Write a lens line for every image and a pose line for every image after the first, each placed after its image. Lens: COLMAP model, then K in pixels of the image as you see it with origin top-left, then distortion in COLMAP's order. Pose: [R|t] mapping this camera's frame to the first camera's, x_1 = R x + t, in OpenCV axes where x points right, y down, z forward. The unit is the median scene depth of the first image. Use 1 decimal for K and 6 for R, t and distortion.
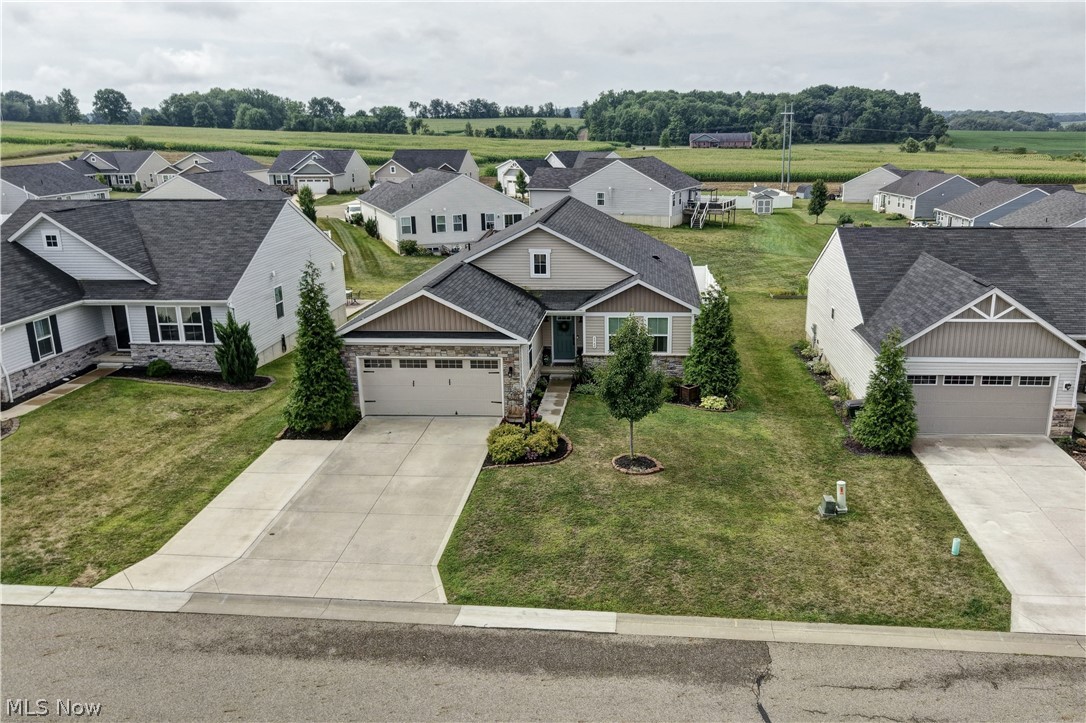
lens RADIAL K [[940.1, 0, 543.0], [0, 940.1, 361.5], [0, 0, 1]] dist [-0.003297, -0.002835]
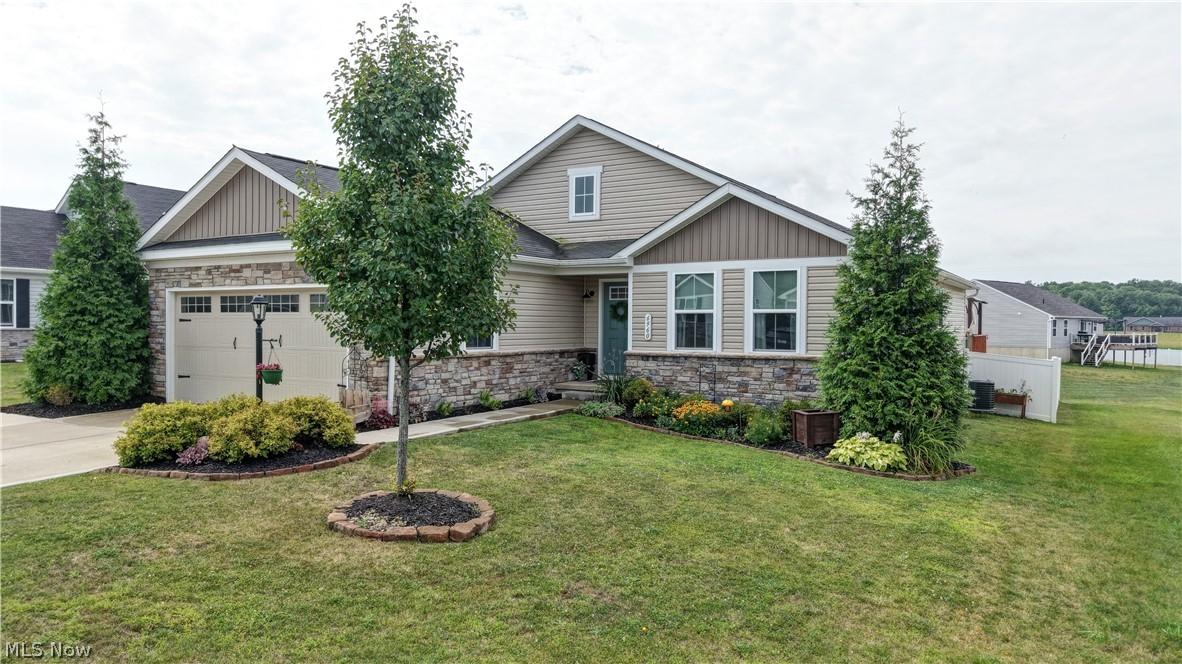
lens RADIAL K [[790.4, 0, 585.8], [0, 790.4, 333.9], [0, 0, 1]] dist [0.025053, -0.030774]
pose [[0.888149, 0.022007, -0.459028, 0.215325], [-0.145824, 0.960728, -0.236087, 0.085233], [0.435805, 0.276618, 0.856479, 0.634889]]
